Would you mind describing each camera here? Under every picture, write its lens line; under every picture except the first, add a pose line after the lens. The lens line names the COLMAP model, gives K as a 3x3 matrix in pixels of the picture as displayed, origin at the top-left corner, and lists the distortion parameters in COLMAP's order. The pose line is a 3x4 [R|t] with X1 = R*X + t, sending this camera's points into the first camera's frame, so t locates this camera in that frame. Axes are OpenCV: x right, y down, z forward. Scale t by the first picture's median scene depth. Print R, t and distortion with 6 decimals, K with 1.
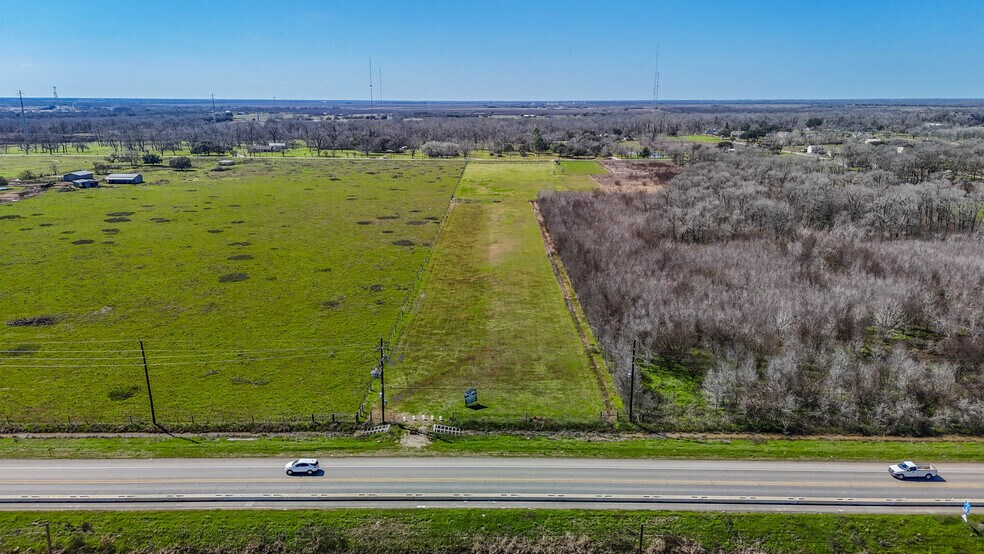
lens RADIAL K [[727.6, 0, 491.5], [0, 727.6, 277.9], [0, 0, 1]] dist [0.073089, -0.059996]
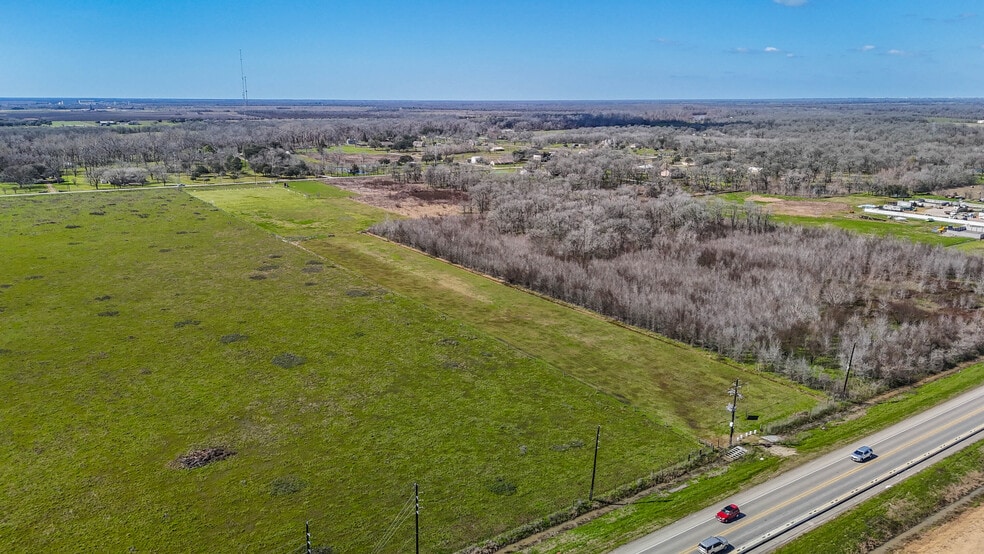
lens RADIAL K [[727.6, 0, 498.3], [0, 727.6, 273.4], [0, 0, 1]] dist [0.073089, -0.059996]
pose [[0.823881, -0.132990, 0.550939, -0.505030], [0.135570, 0.990104, 0.036267, -0.085426], [-0.550310, 0.044811, 0.833757, 0.074651]]
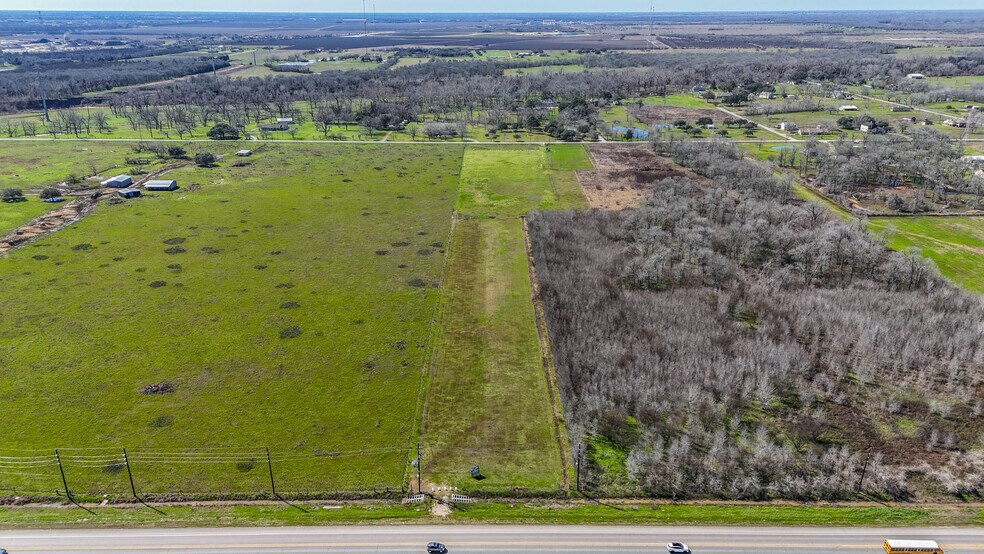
lens RADIAL K [[727.6, 0, 491.6], [0, 727.6, 279.8], [0, 0, 1]] dist [0.073089, -0.059996]
pose [[0.999973, -0.003047, 0.006698, -0.001409], [0.002260, 0.993422, 0.114492, -0.195245], [-0.007003, -0.114474, 0.993402, -0.228298]]
